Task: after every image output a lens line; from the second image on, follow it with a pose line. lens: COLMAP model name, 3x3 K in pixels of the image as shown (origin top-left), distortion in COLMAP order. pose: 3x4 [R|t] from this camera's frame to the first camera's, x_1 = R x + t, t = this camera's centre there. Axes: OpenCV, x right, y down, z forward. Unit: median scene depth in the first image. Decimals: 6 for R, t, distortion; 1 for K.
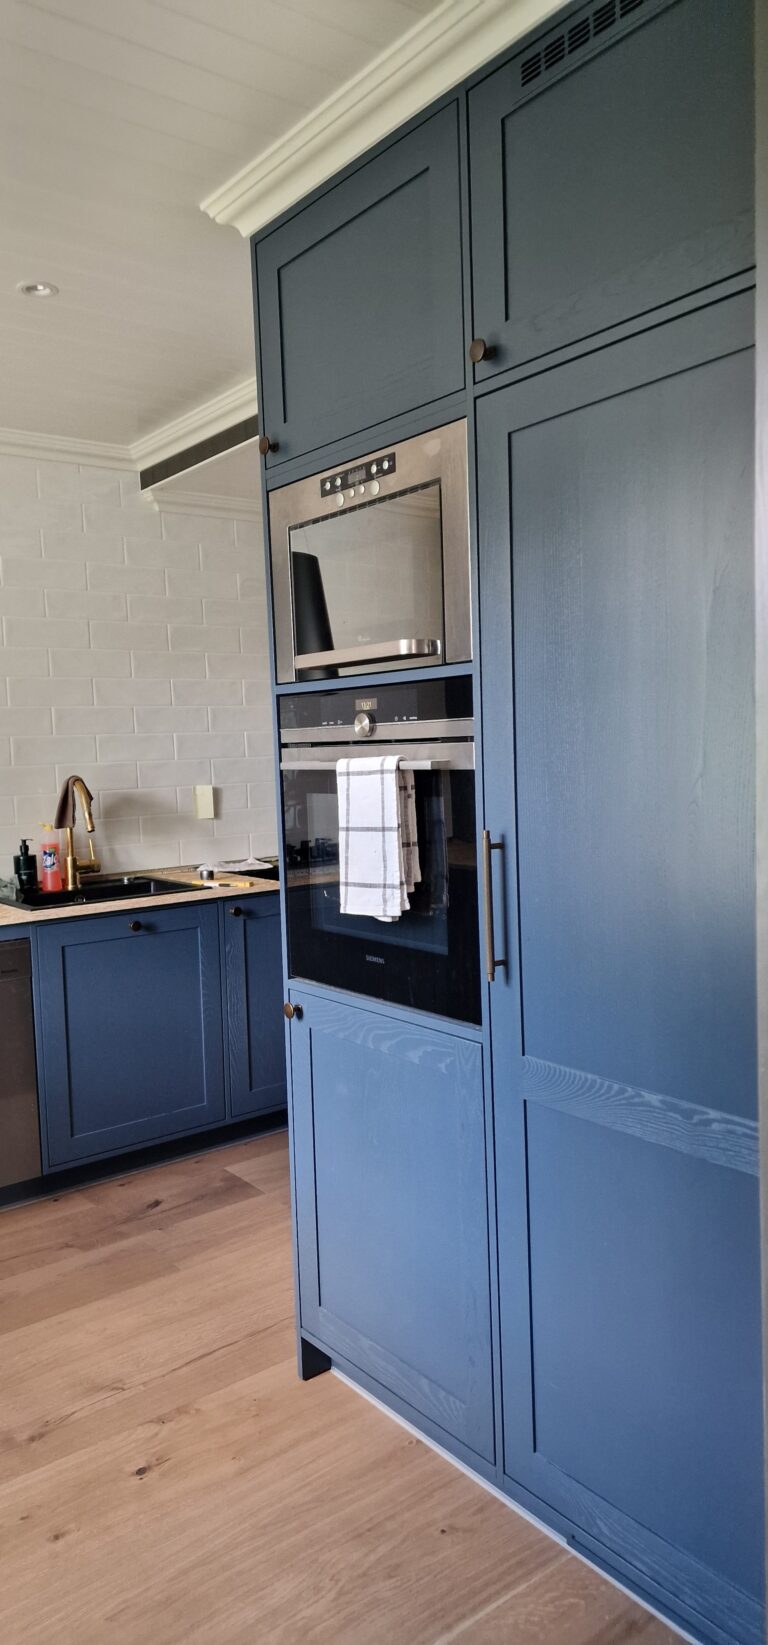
lens RADIAL K [[1101.6, 0, 382.8], [0, 1101.6, 818.0], [0, 0, 1]] dist [0.022900, -0.016960]
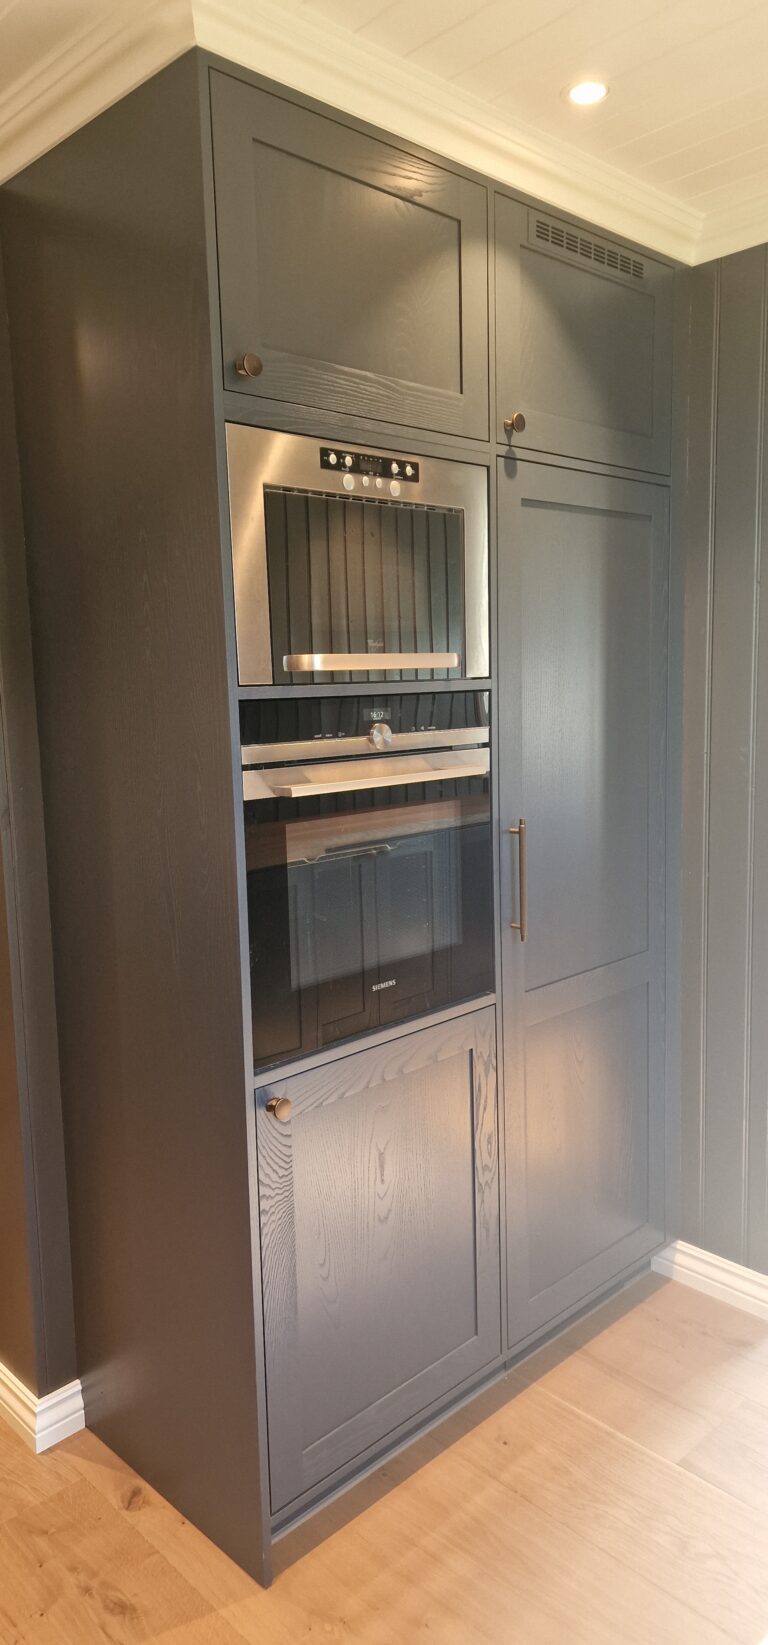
lens RADIAL K [[1101.6, 0, 383.3], [0, 1101.6, 827.5], [0, 0, 1]] dist [0.022900, -0.016960]
pose [[-0.099000, -0.082091, 0.991695, -0.969531], [0.111170, 0.989440, 0.093003, -0.096379], [-0.988858, 0.119455, -0.088829, 1.116241]]
